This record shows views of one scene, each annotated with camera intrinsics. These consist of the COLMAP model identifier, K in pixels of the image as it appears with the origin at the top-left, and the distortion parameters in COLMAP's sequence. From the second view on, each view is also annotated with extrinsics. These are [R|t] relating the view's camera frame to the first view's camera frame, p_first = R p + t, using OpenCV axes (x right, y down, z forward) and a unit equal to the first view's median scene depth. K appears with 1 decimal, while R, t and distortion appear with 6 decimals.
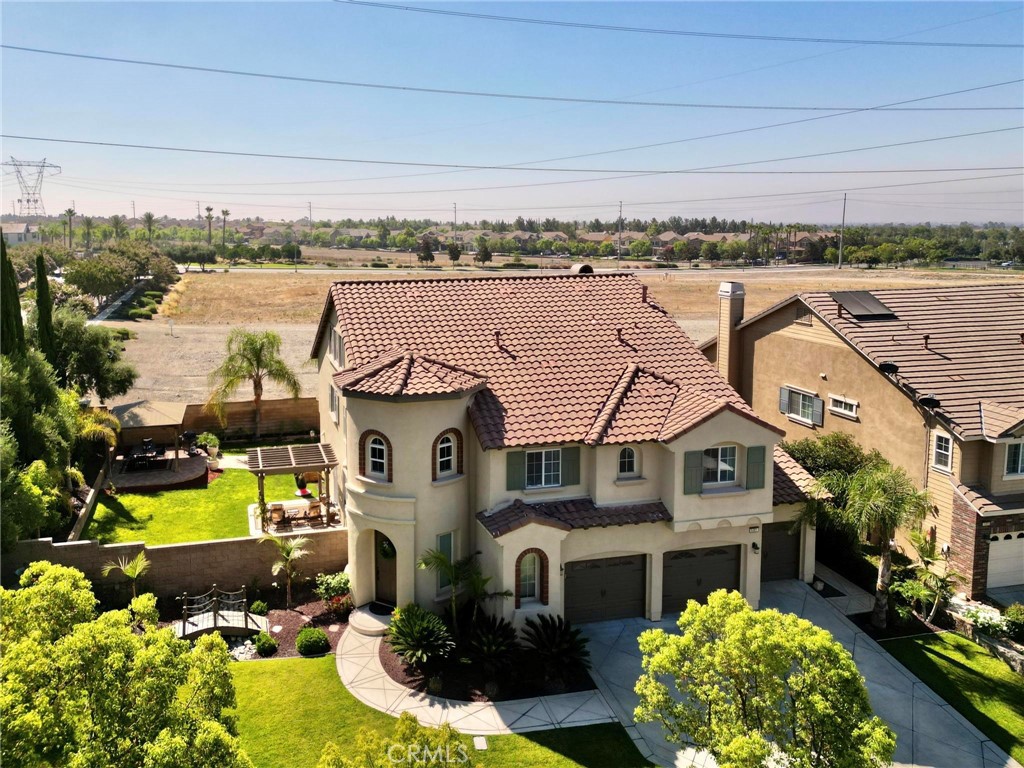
lens RADIAL K [[788.8, 0, 408.5], [0, 788.8, 304.1], [0, 0, 1]] dist [0.078480, -0.047087]
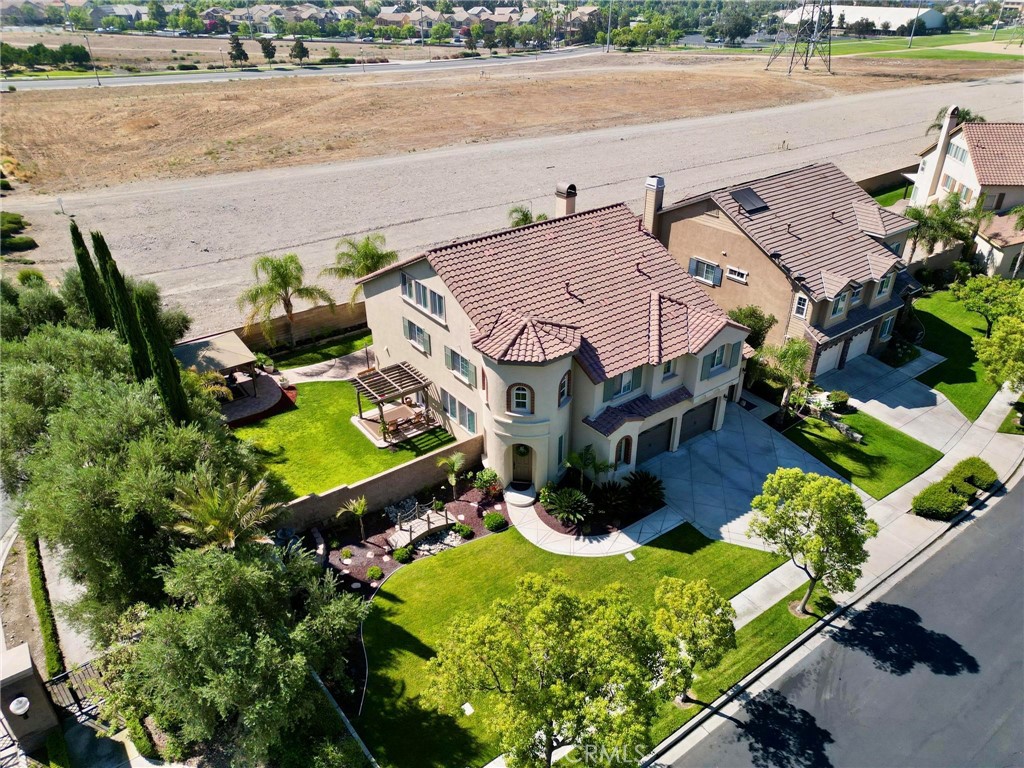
lens RADIAL K [[712.5, 0, 512.0], [0, 712.5, 384.0], [0, 0, 1]] dist [0.074124, -0.073179]
pose [[0.916351, -0.196659, 0.348748, -0.447610], [0.040551, 0.912162, 0.407818, -0.318017], [-0.398316, -0.359563, 0.843836, -0.048955]]
